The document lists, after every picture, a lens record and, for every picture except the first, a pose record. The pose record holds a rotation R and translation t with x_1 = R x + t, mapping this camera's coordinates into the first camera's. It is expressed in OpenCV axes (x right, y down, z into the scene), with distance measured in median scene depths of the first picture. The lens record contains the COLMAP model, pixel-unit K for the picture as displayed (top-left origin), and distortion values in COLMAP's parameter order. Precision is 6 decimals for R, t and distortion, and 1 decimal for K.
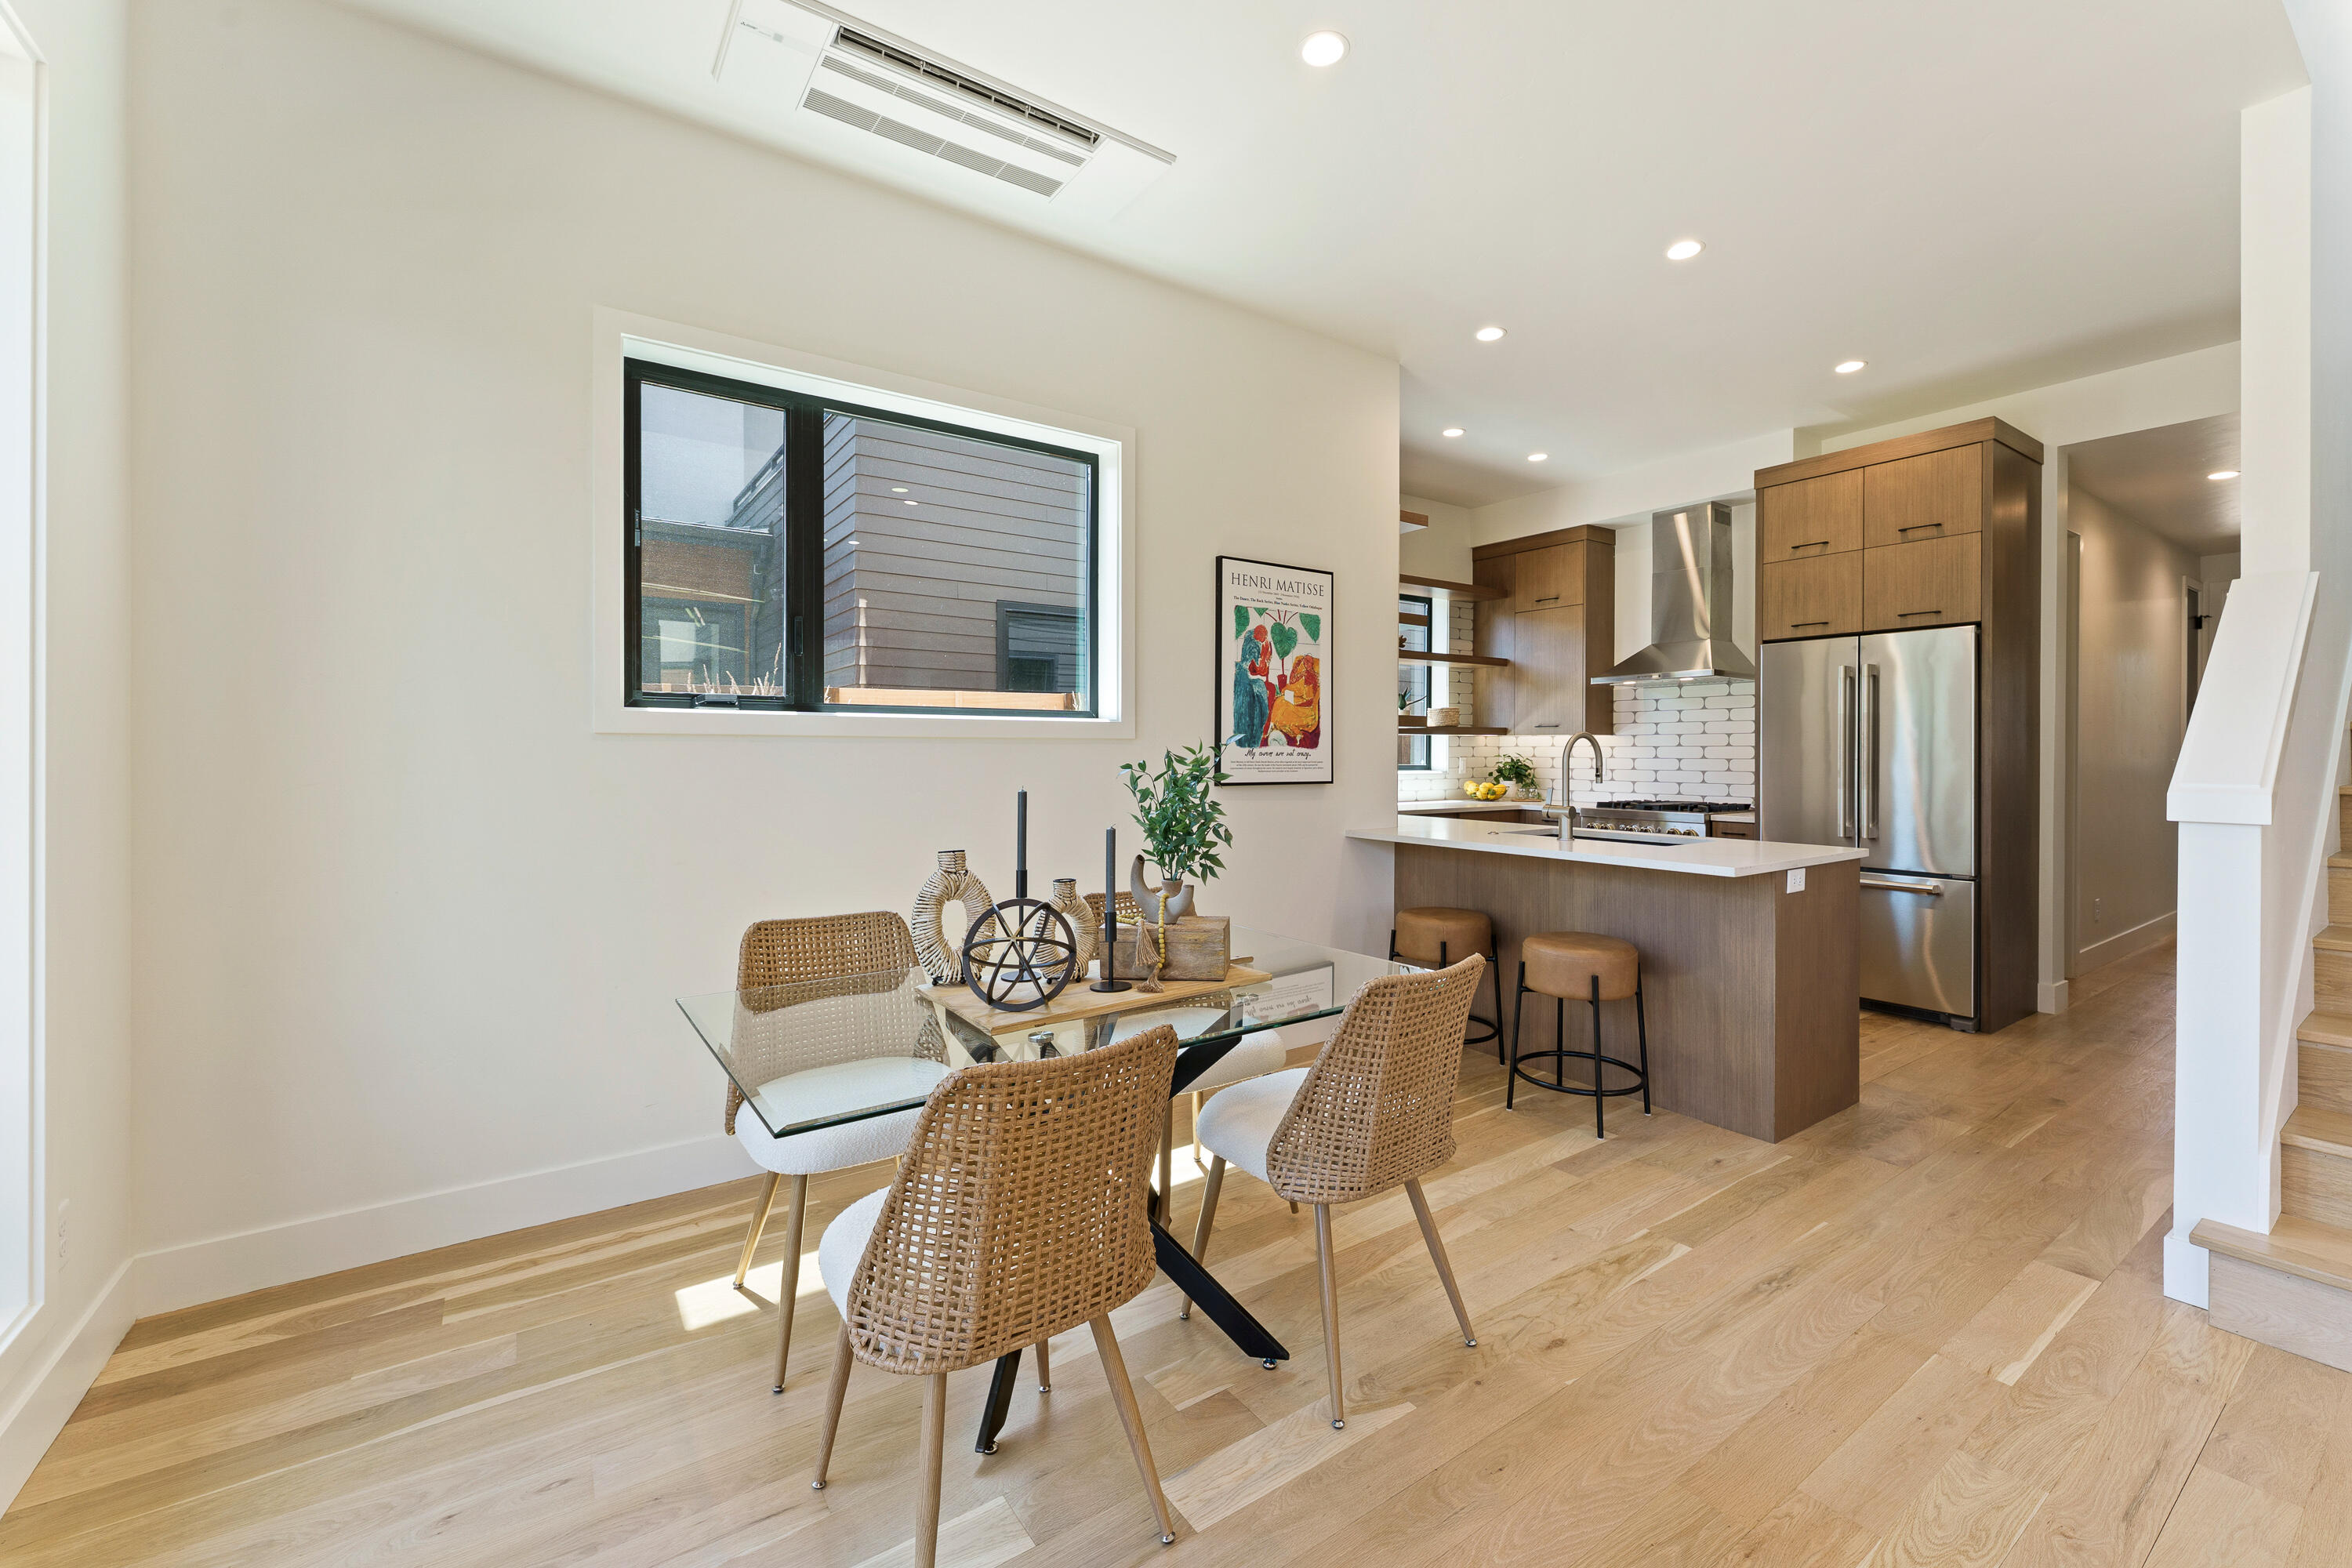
lens RADIAL K [[965.7, 0, 1201.5], [0, 965.7, 765.2], [0, 0, 1]] dist [0.003919, -0.000809]
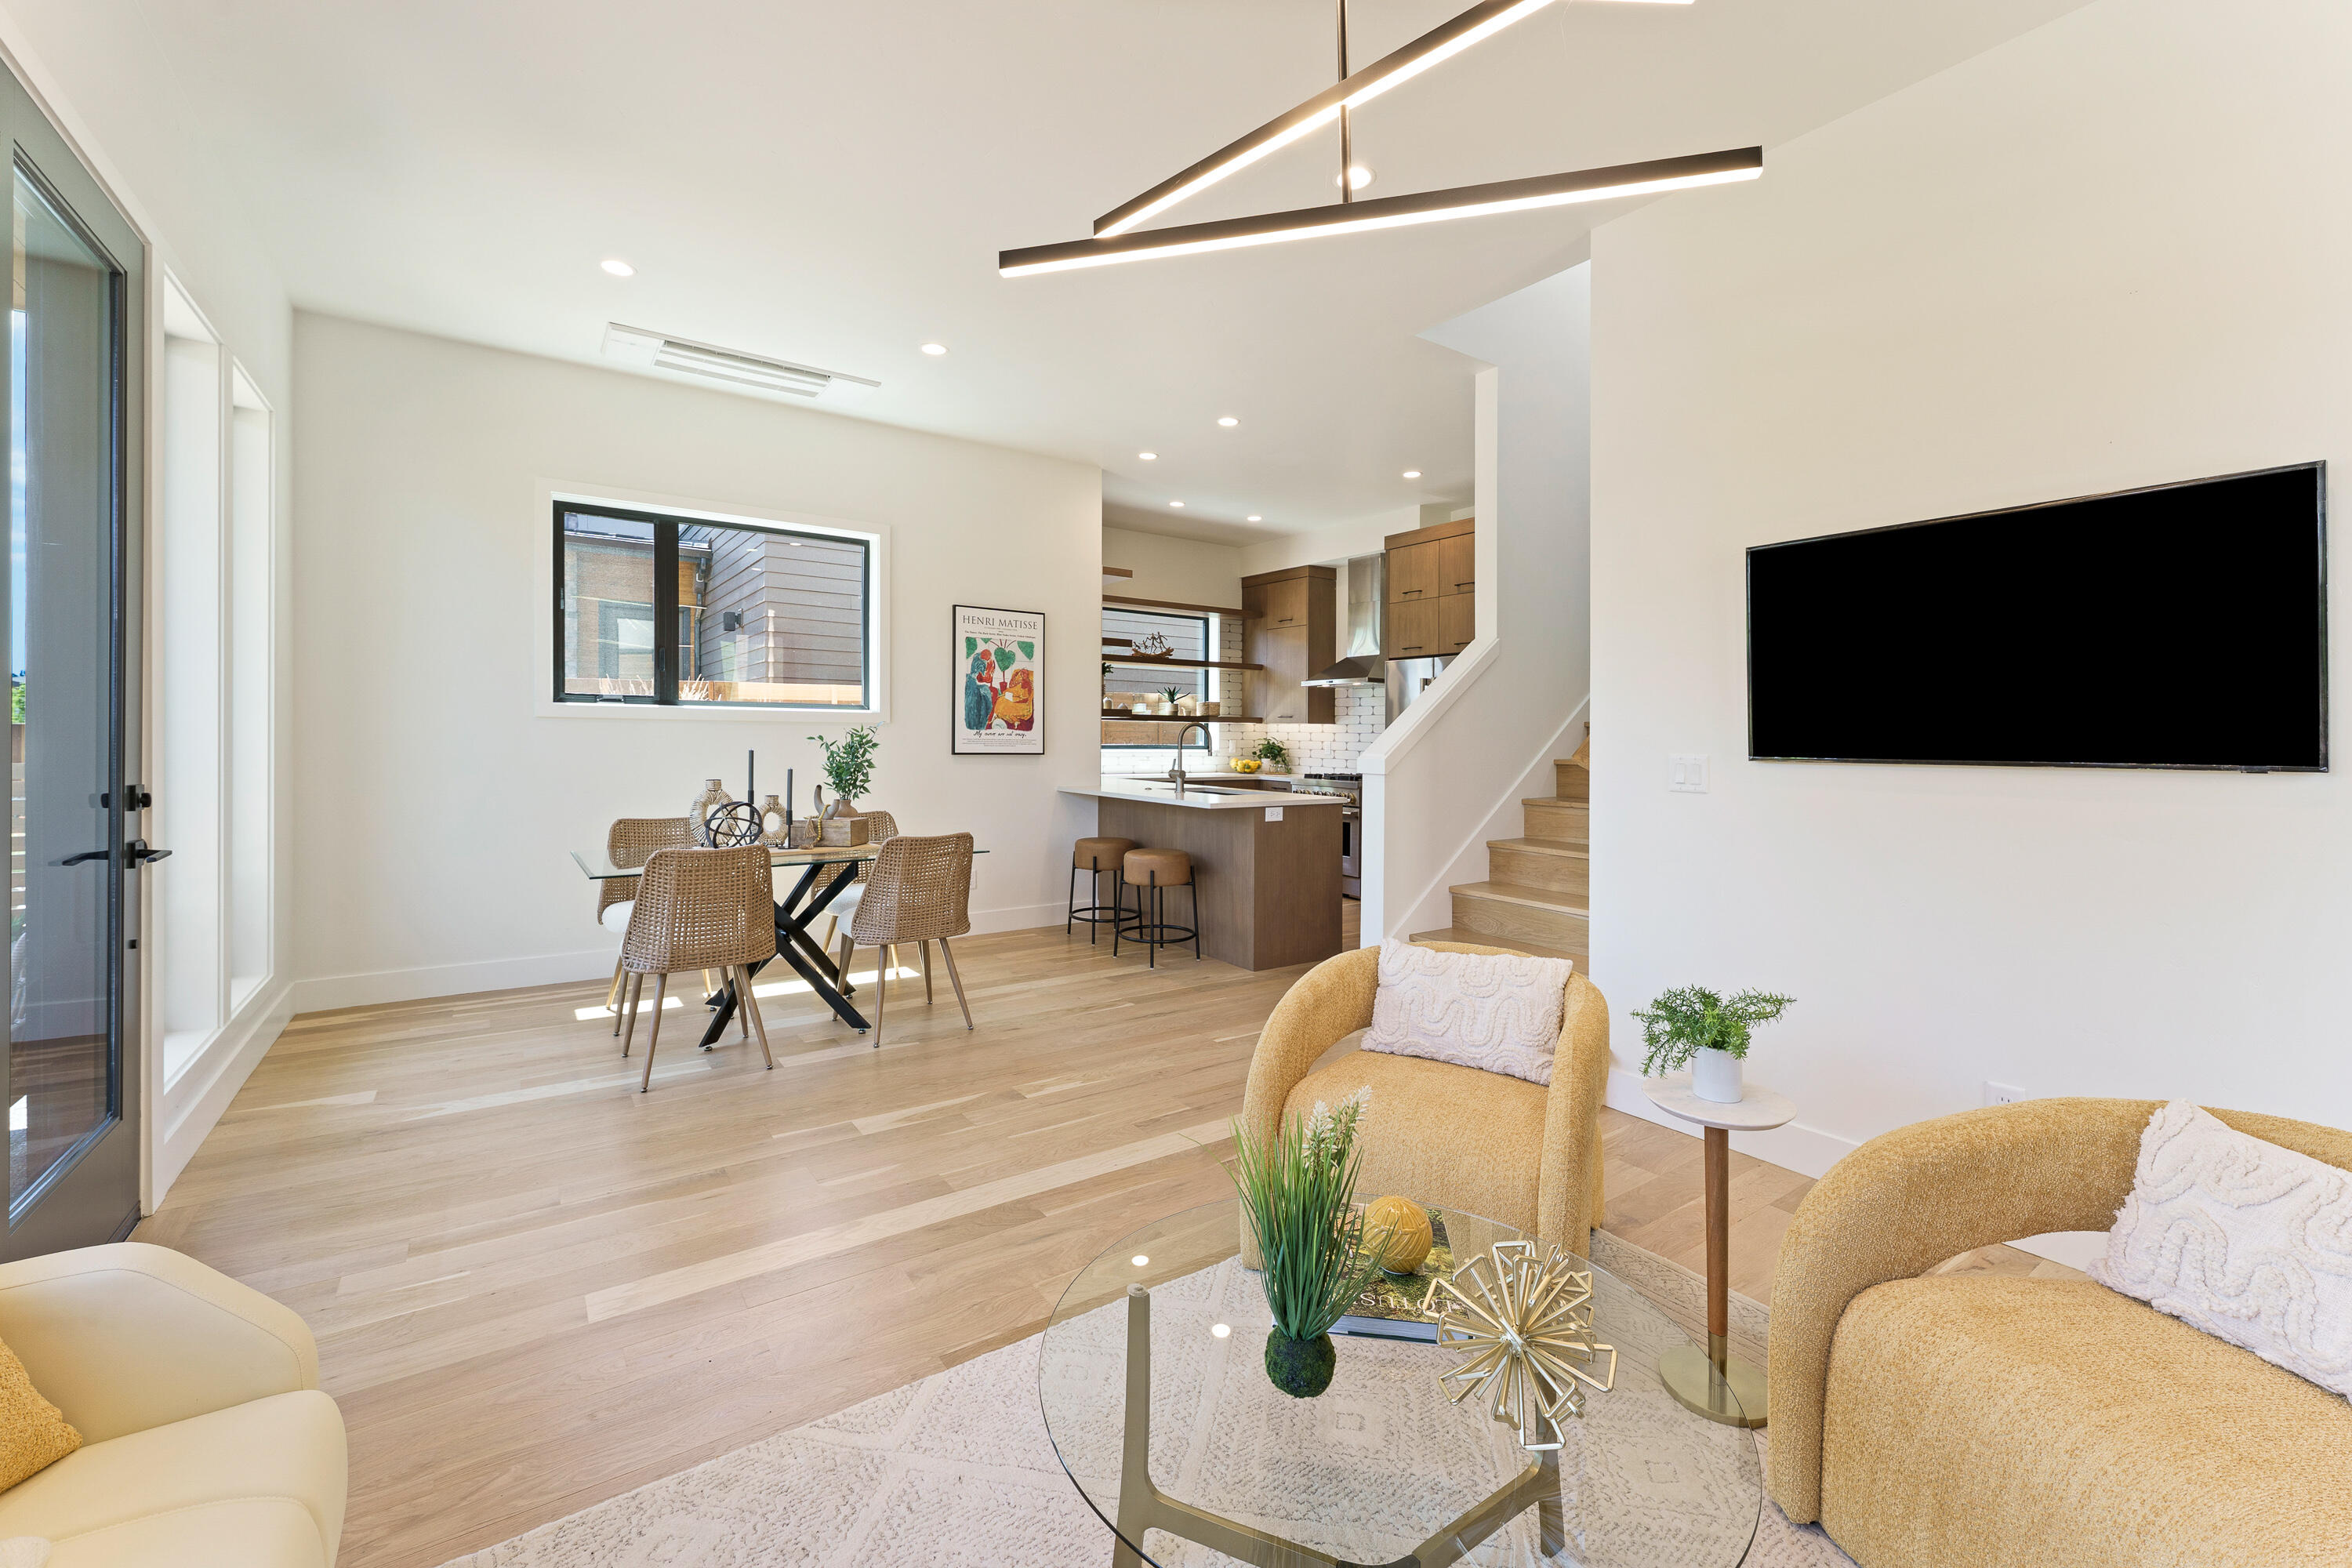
lens RADIAL K [[965.7, 0, 1199.9], [0, 965.7, 763.6], [0, 0, 1]] dist [0.003919, -0.000809]
pose [[0.999908, 0.011520, 0.007154, 0.368966], [-0.011628, 0.999816, 0.015264, 0.007243], [-0.006977, -0.015345, 0.999858, -0.498849]]
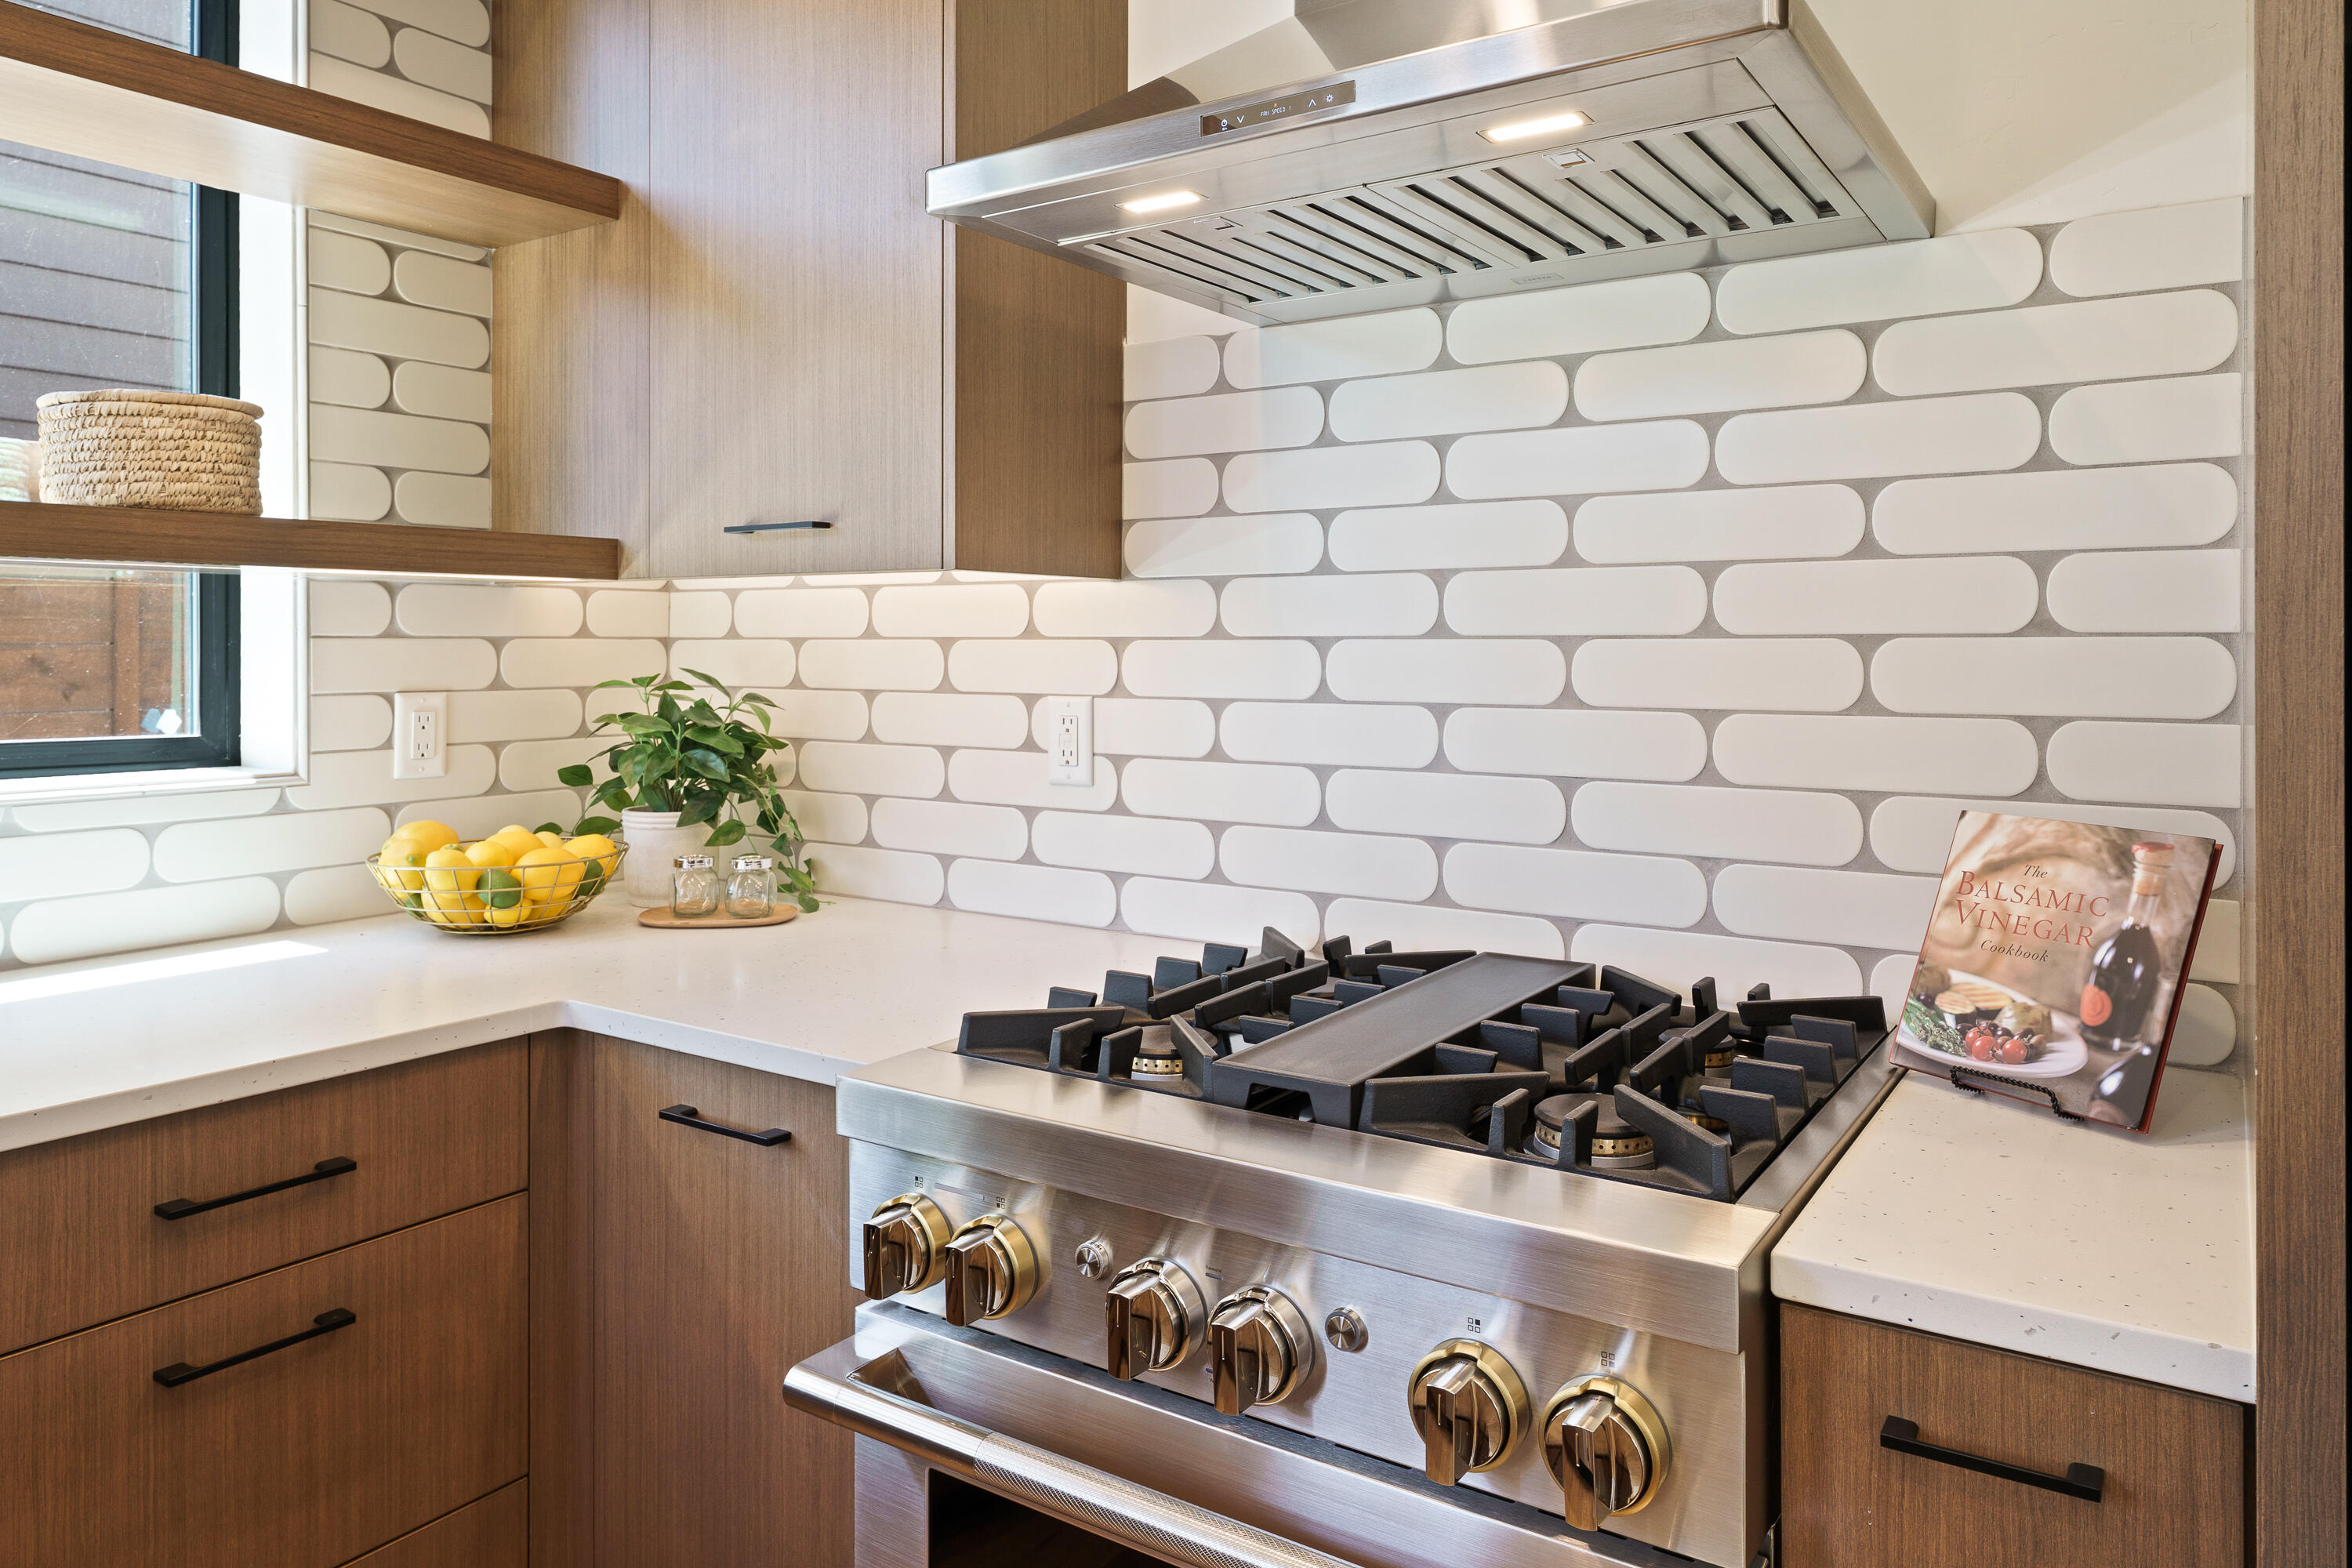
lens RADIAL K [[1549.1, 0, 1202.9], [0, 1549.1, 655.8], [0, 0, 1]] dist [-0.006818, -0.000797]
pose [[0.932993, -0.001561, 0.359891, 0.519283], [0.004790, 0.999956, -0.008083, -0.020718], [-0.359862, 0.009265, 0.932959, 1.111433]]
